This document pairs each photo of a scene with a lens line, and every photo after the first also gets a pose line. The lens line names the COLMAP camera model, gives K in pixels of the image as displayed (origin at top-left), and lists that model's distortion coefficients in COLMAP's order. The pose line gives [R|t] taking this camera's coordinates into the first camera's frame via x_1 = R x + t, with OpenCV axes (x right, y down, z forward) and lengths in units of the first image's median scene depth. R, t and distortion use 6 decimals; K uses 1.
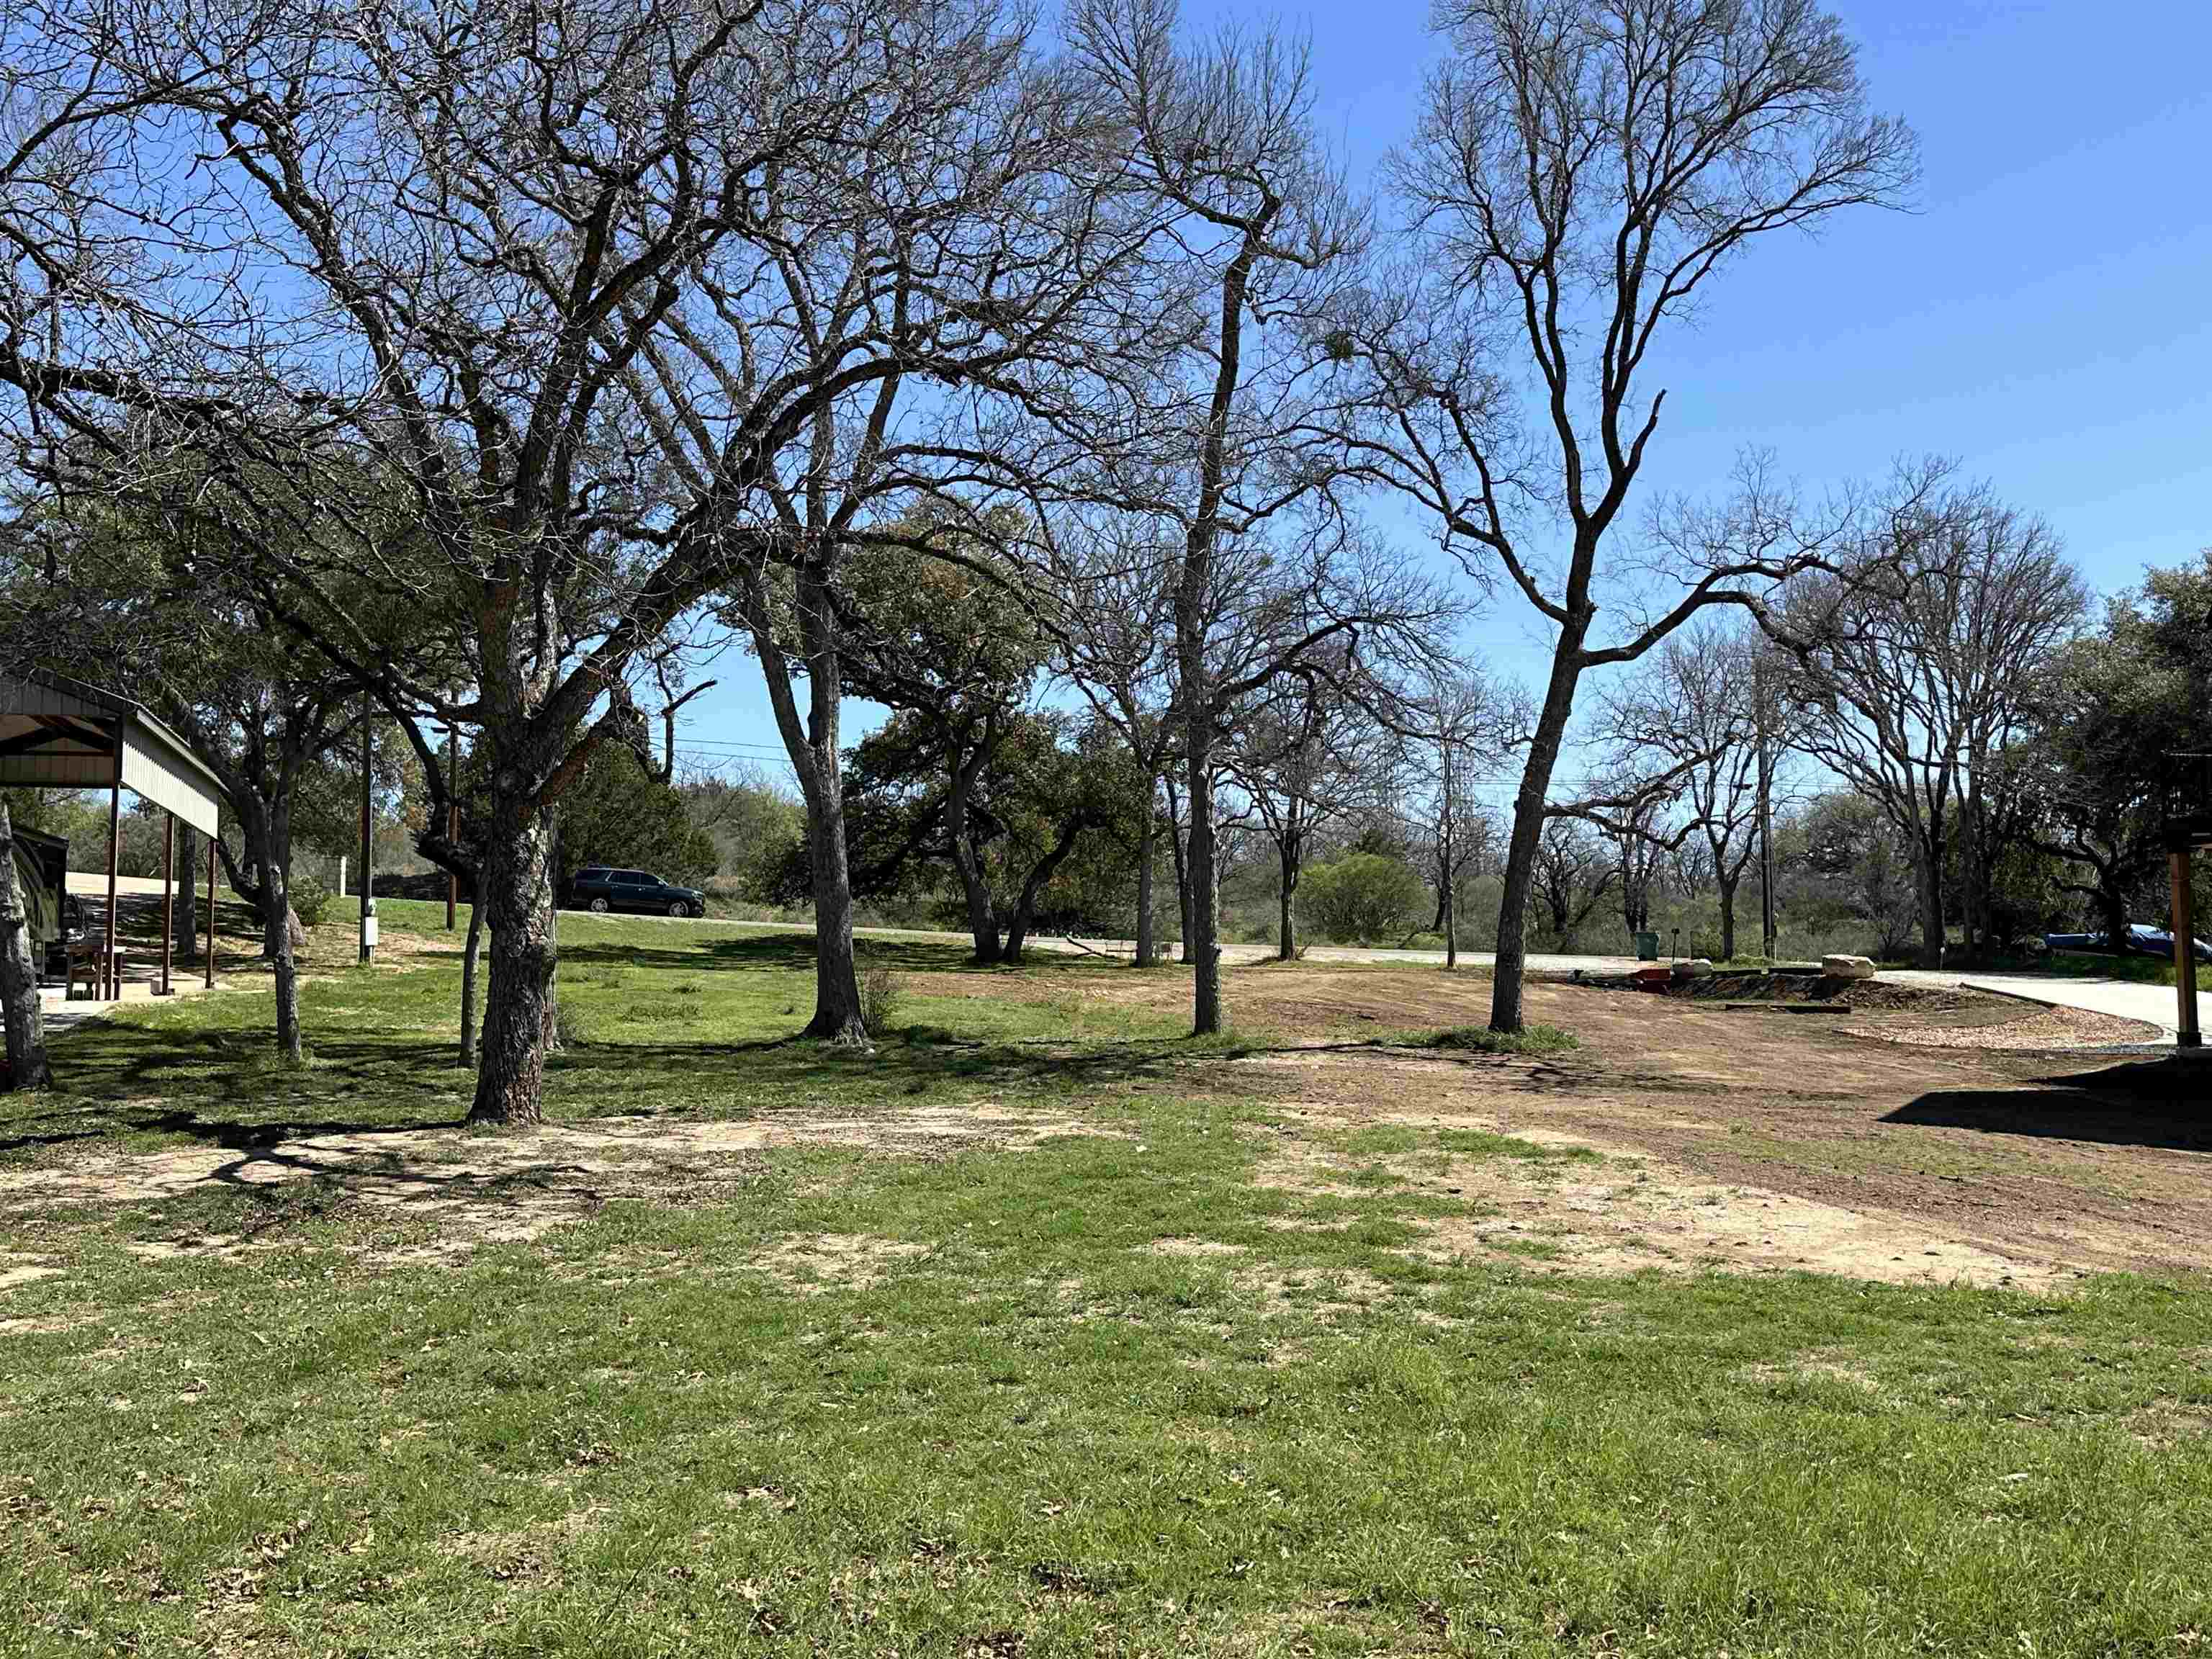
lens RADIAL K [[2186.4, 0, 1148.0], [0, 2186.4, 854.5], [0, 0, 1]] dist [0.110087, 0.000000]
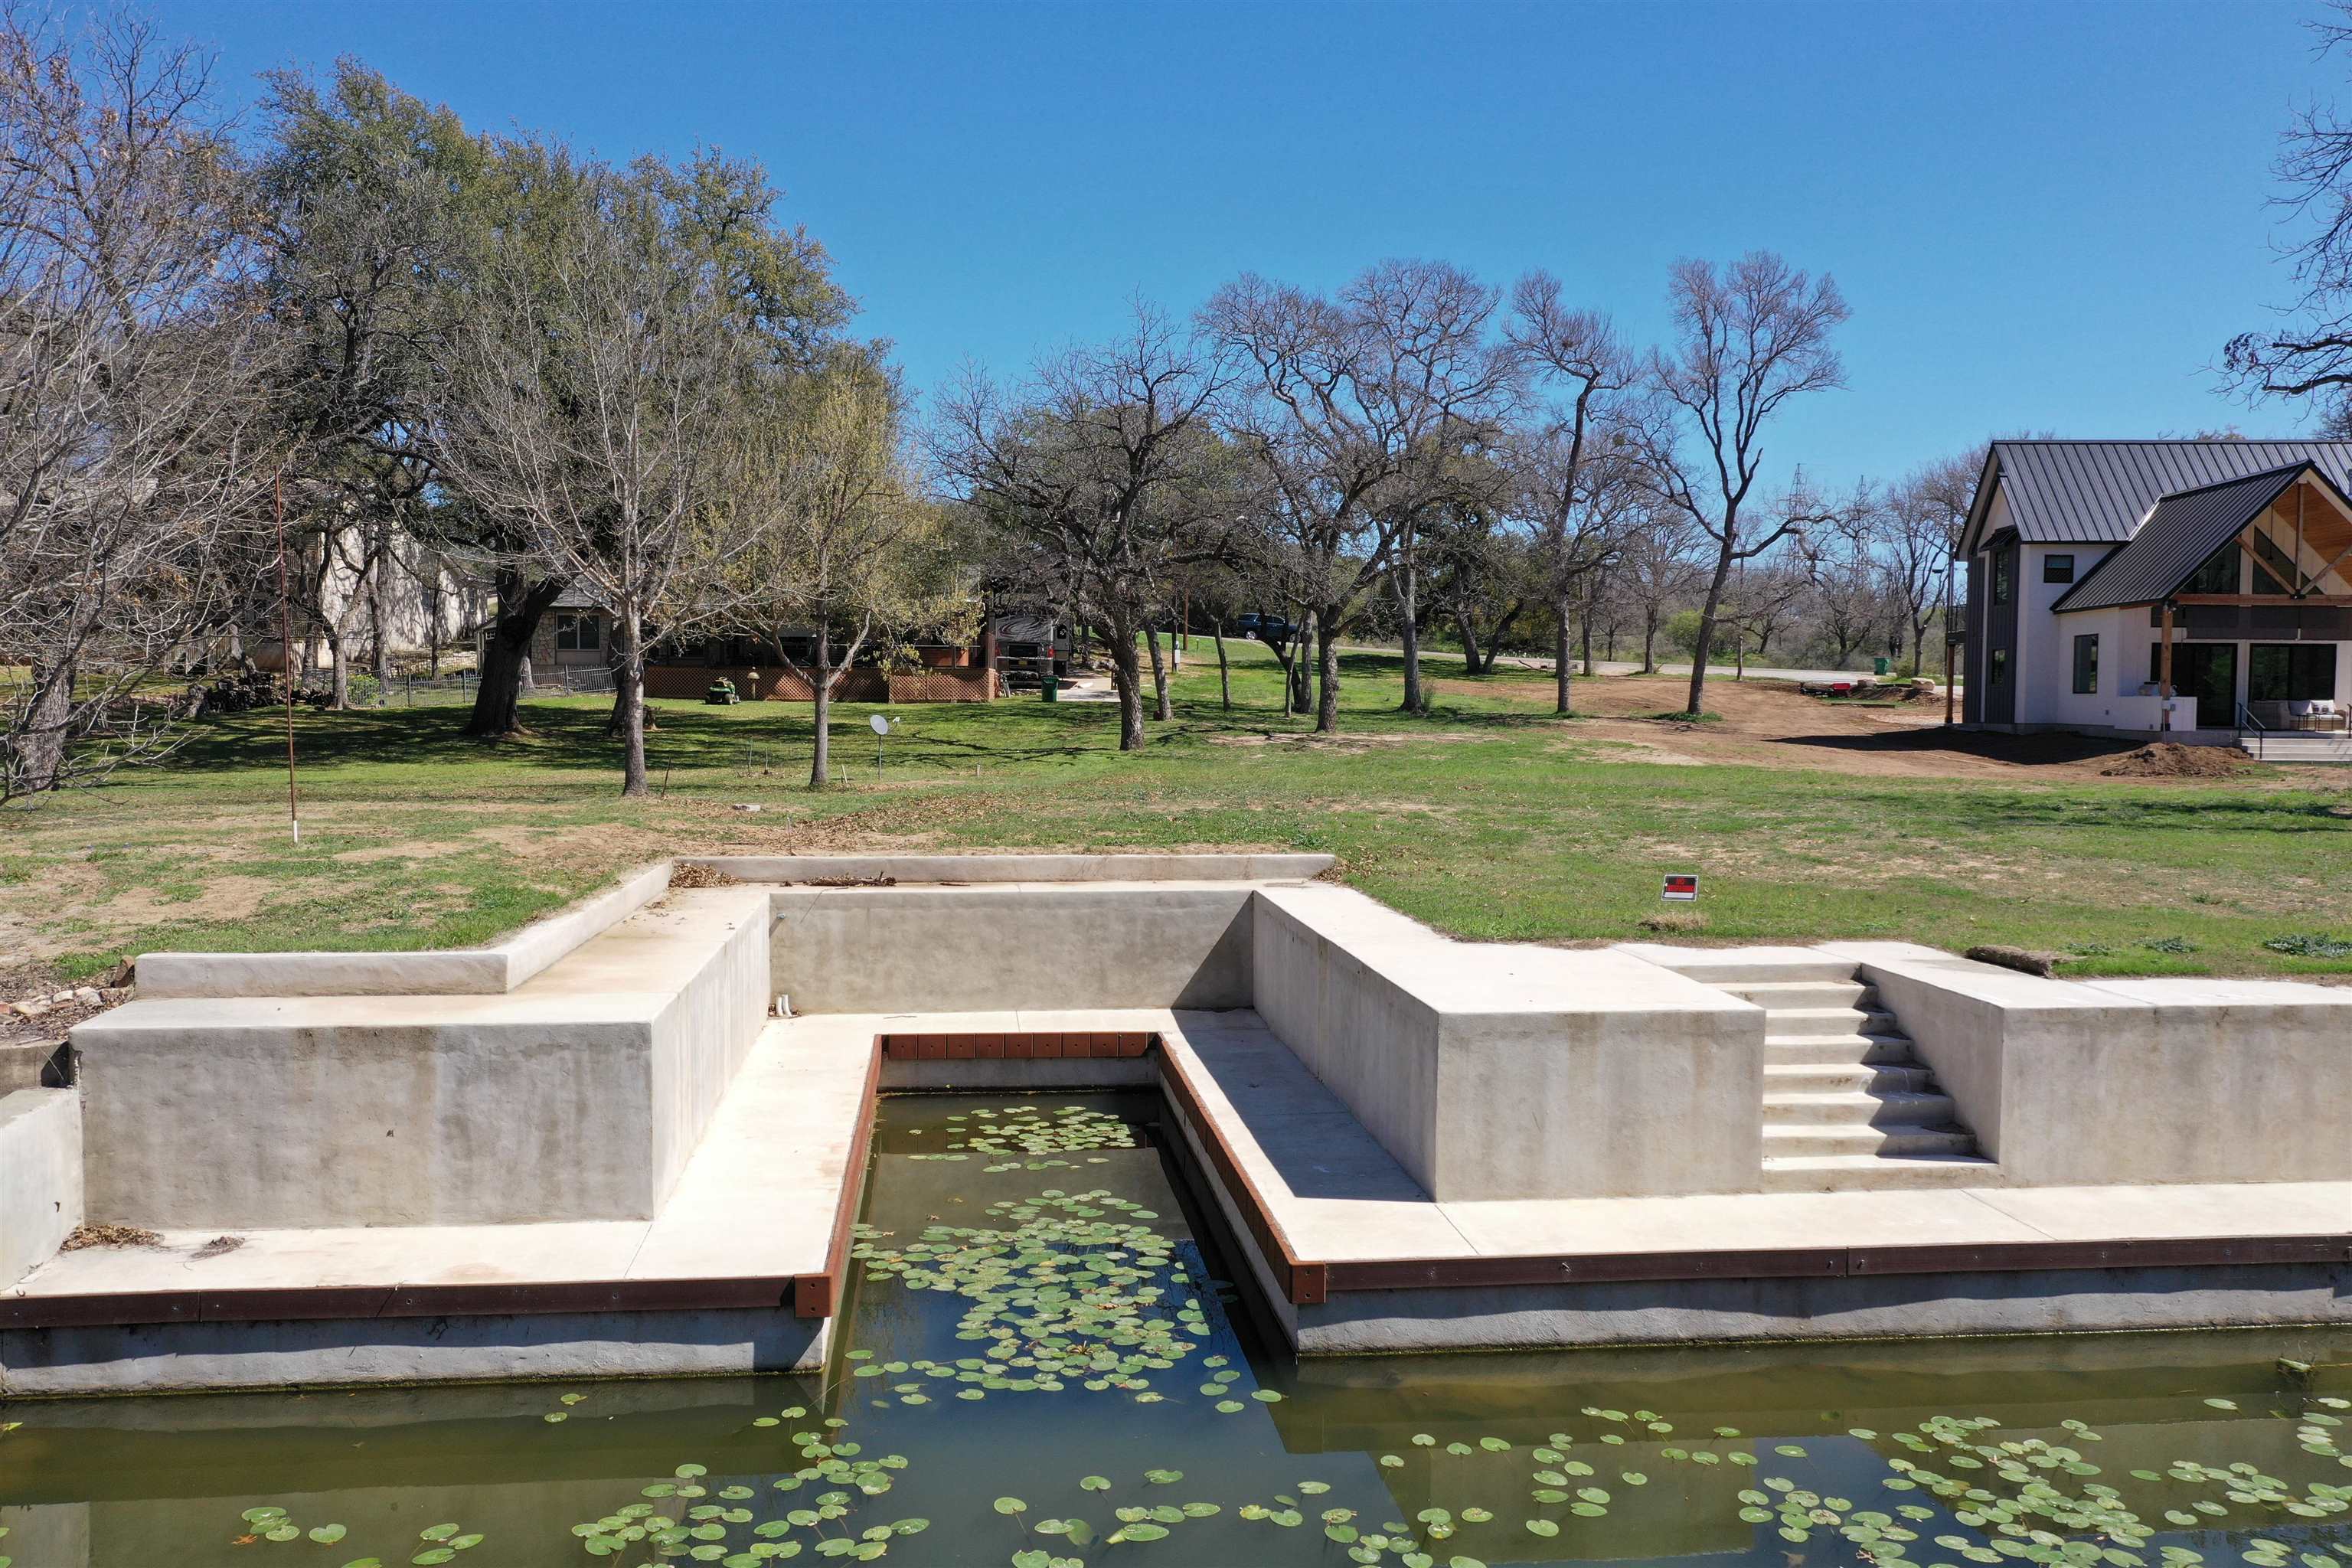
lens RADIAL K [[1851.4, 0, 1166.3], [0, 1851.4, 790.3], [0, 0, 1]] dist [-0.001867, 0.008791]
pose [[0.971556, 0.032083, -0.234627, 0.085661], [-0.002610, 0.992171, 0.124863, -0.087951], [0.236796, -0.120699, 0.964033, -1.105701]]
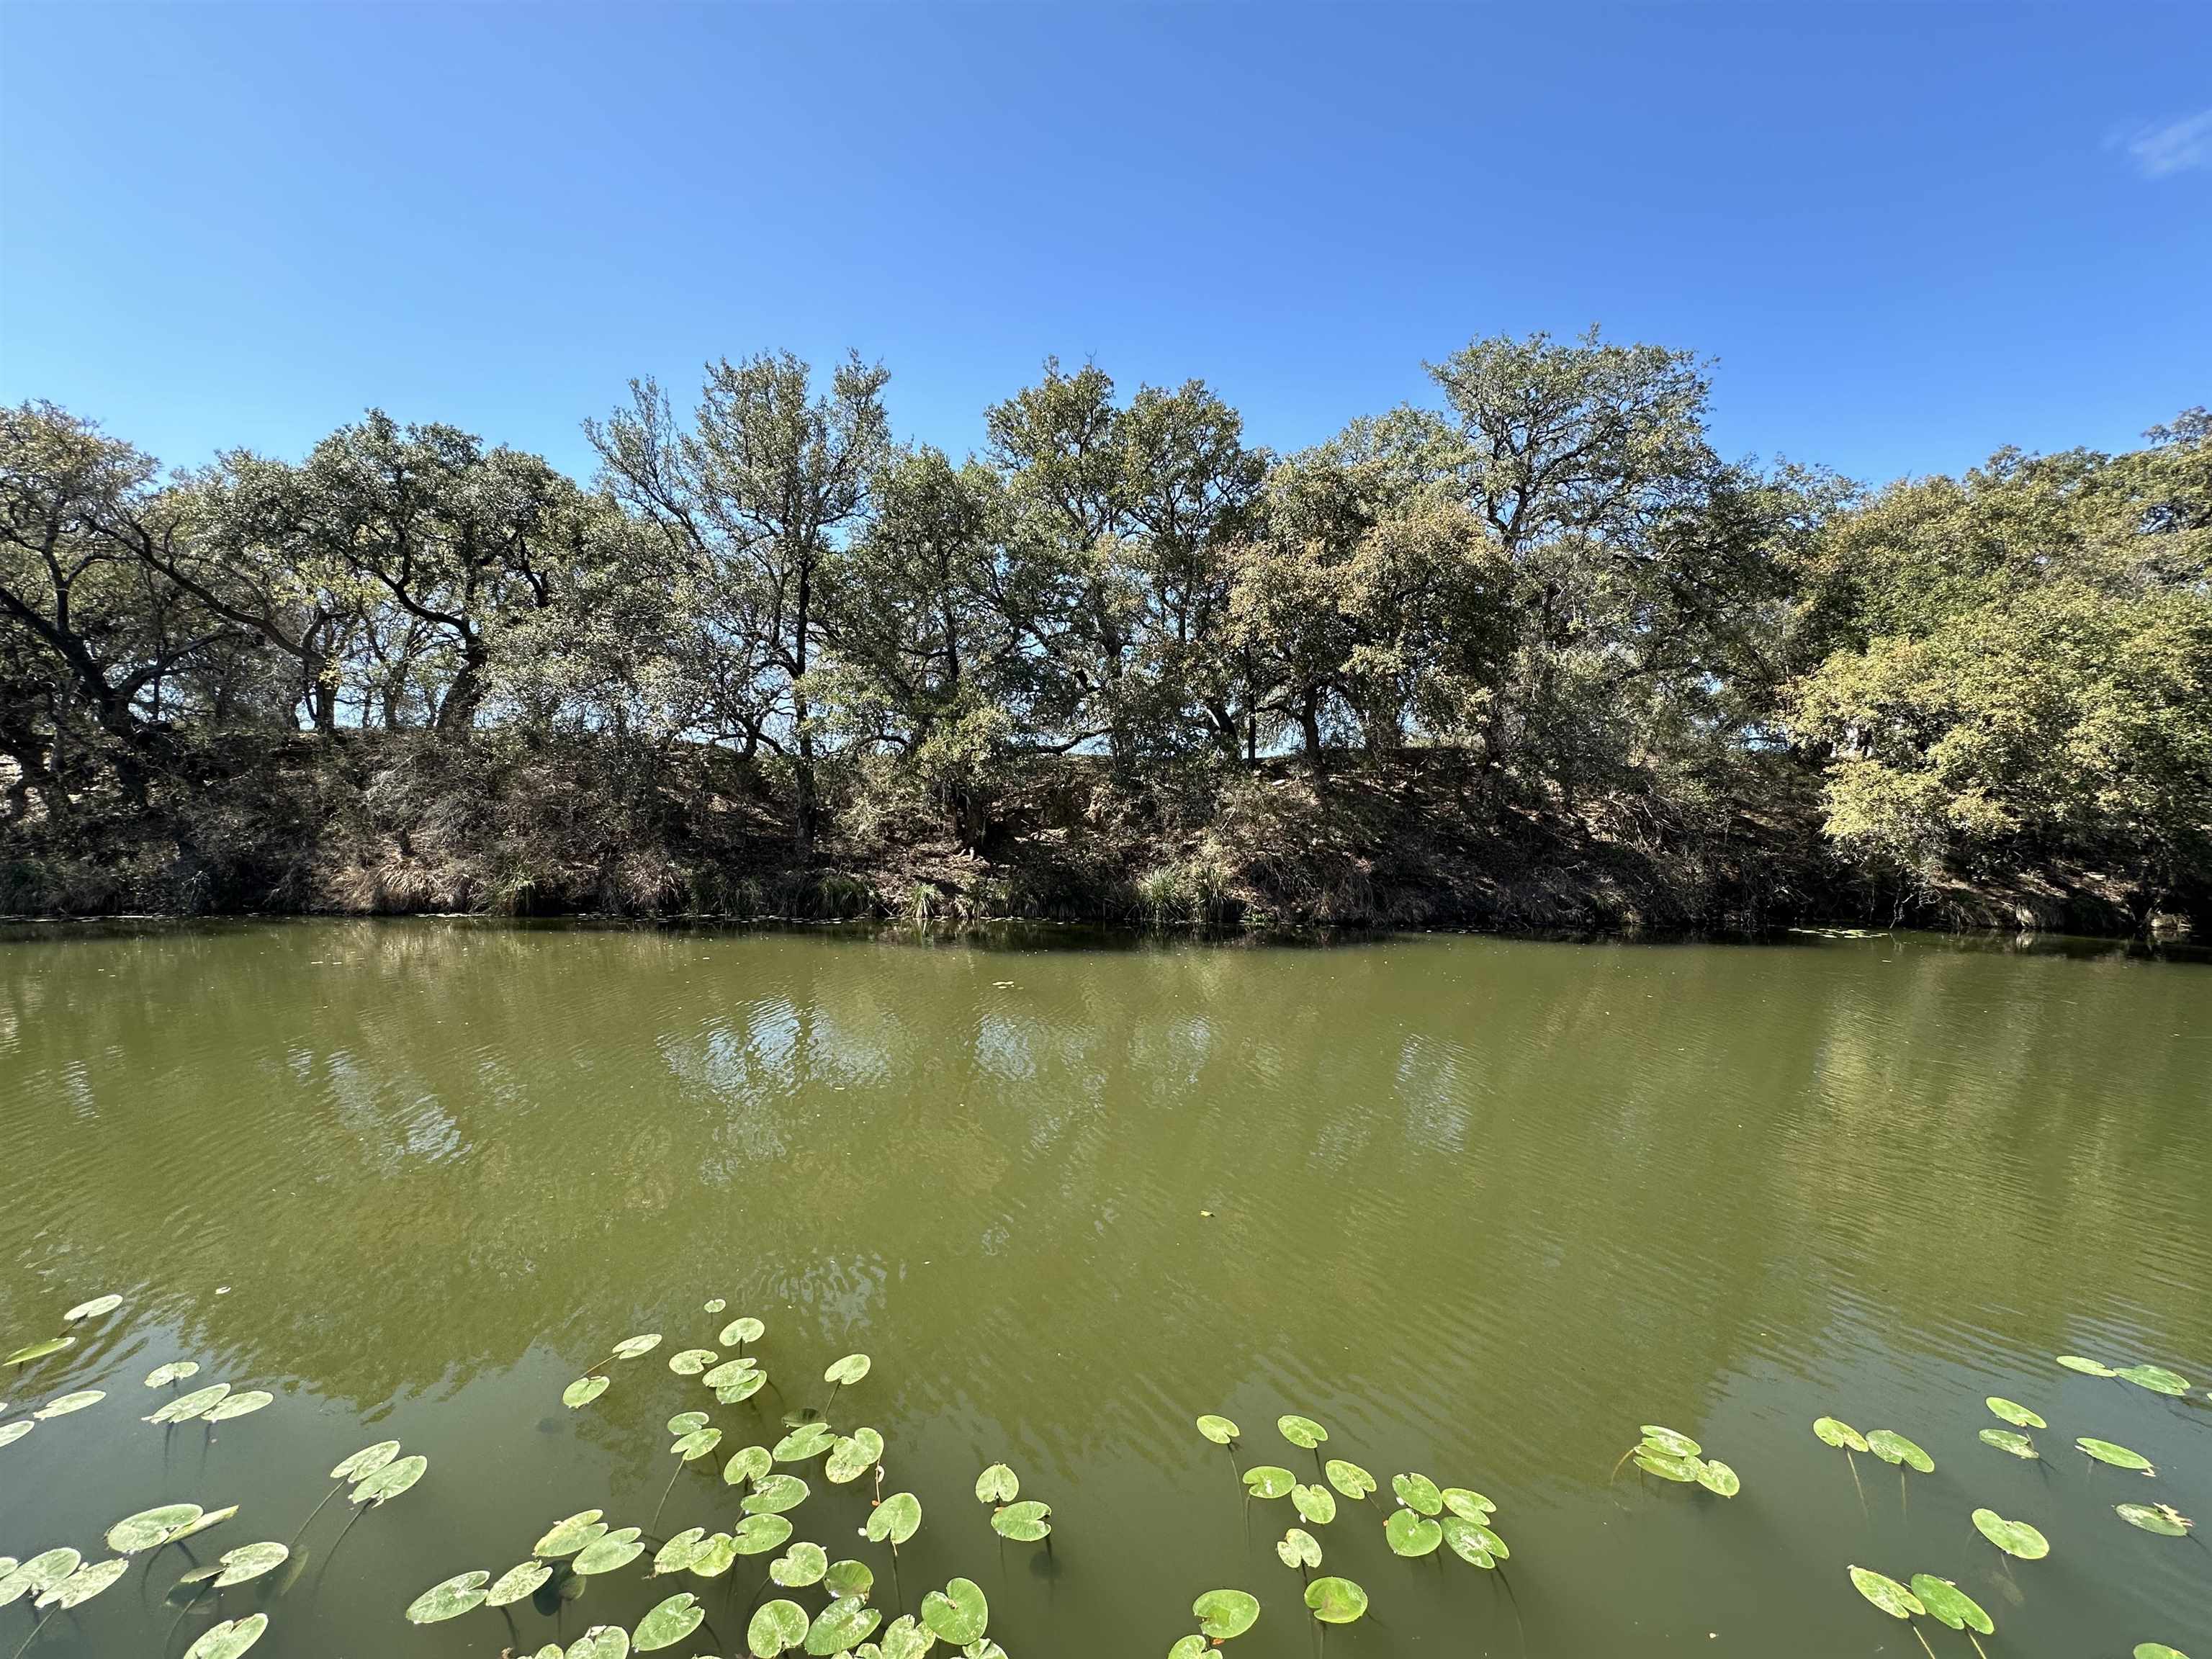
lens RADIAL K [[881.9, 0, 1106.7], [0, 881.9, 827.4], [0, 0, 1]] dist [-0.001498, 0.001350]
pose [[-0.912945, 0.007992, 0.408004, -0.088528], [-0.027773, 0.996273, -0.081660, -0.010453], [-0.407136, -0.085882, -0.909321, -0.822701]]
